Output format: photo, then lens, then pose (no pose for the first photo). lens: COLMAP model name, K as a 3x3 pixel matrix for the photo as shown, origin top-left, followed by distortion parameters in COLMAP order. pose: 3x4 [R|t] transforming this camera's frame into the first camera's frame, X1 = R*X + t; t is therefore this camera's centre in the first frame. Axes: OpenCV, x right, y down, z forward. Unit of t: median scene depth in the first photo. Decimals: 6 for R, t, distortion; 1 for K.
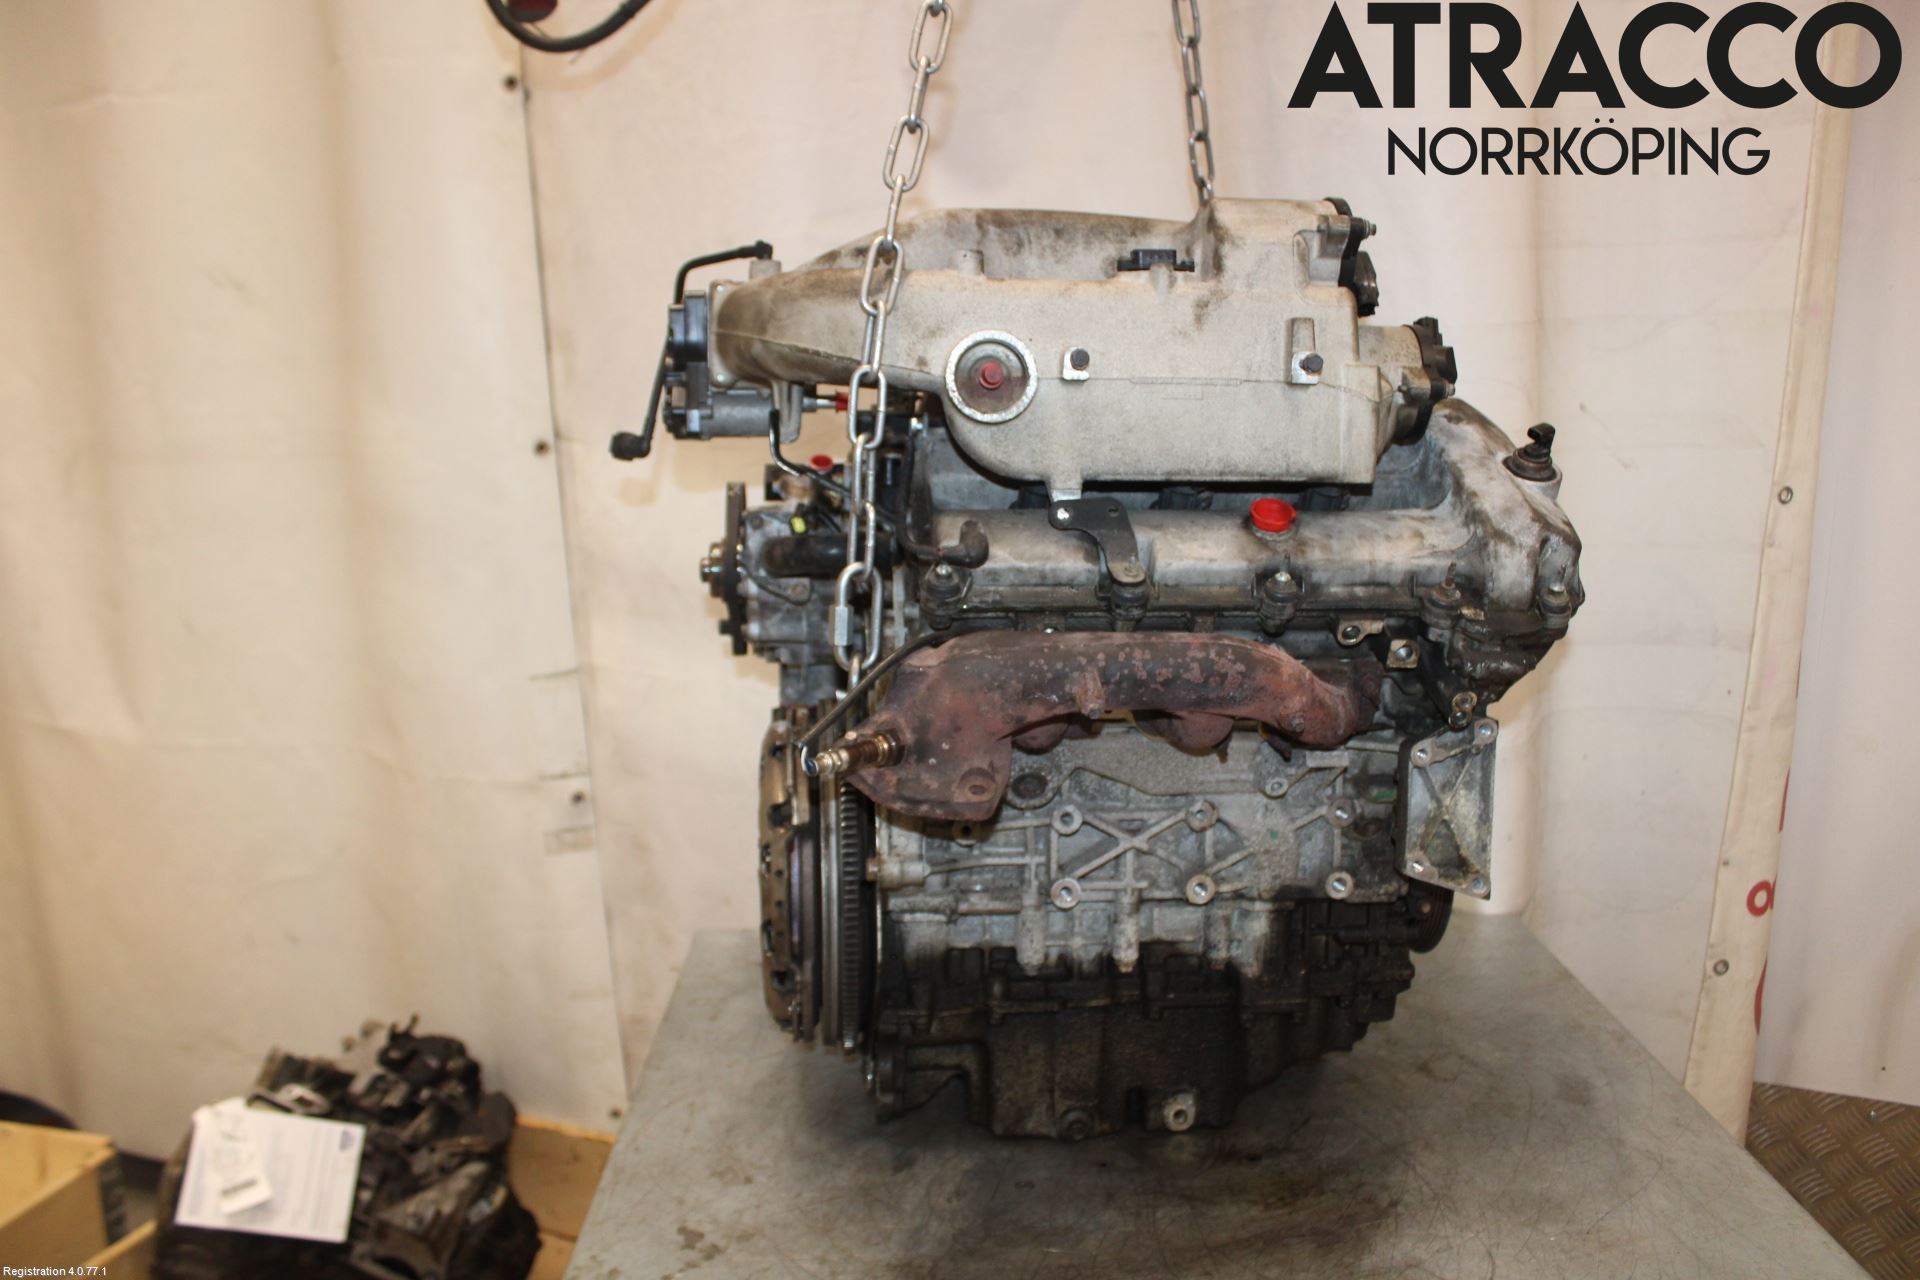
lens RADIAL K [[1668.7, 0, 960.0], [0, 1668.7, 640.0], [0, 0, 1]] dist [-0.167828, 0.177978]
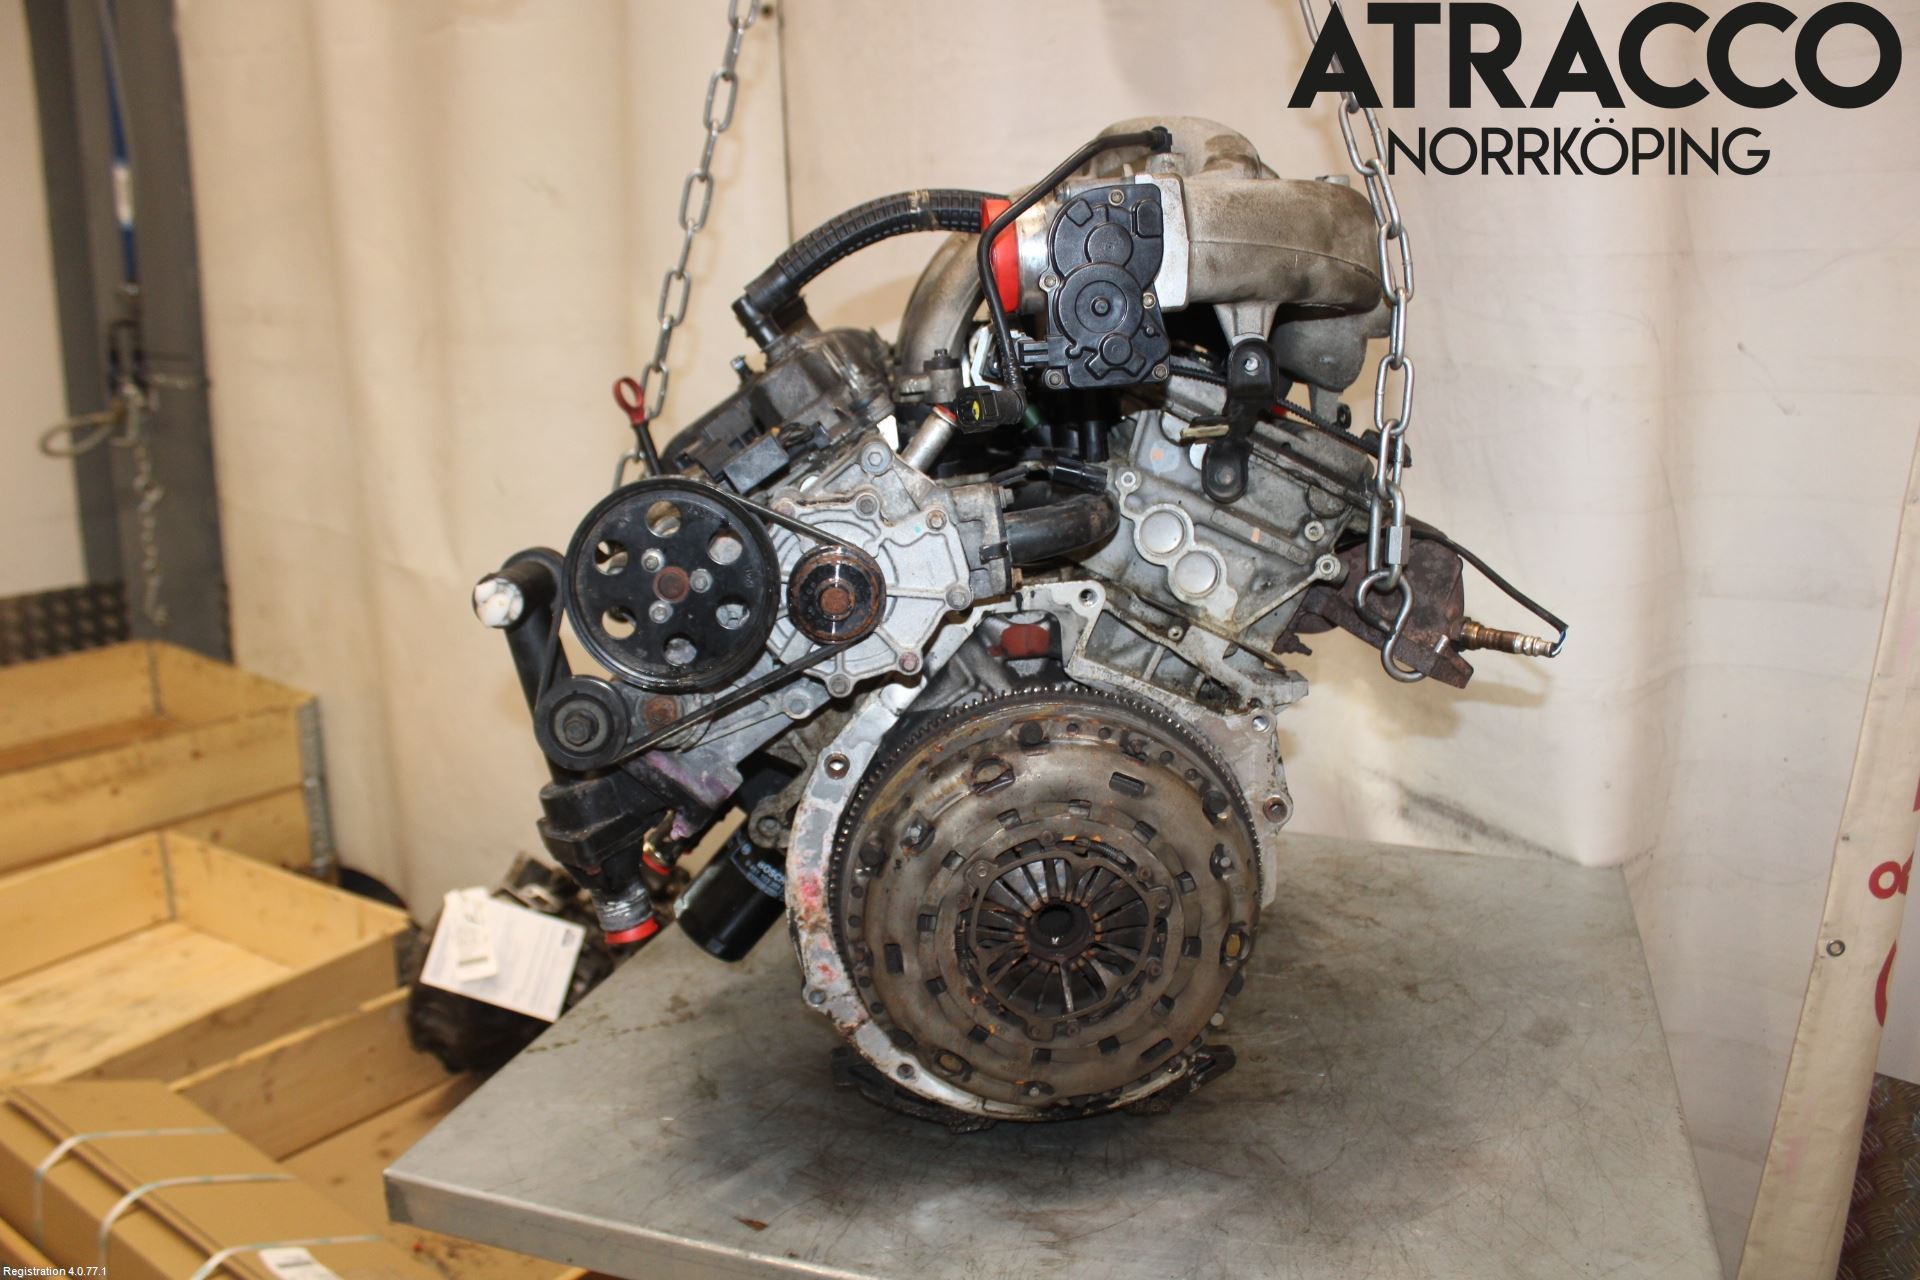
lens RADIAL K [[1668.7, 0, 960.0], [0, 1668.7, 640.0], [0, 0, 1]] dist [-0.167828, 0.177978]
pose [[0.954064, 0.092661, -0.284912, 0.209734], [-0.080207, 0.995254, 0.055099, 0.011304], [0.288666, -0.029716, 0.956969, -0.036787]]
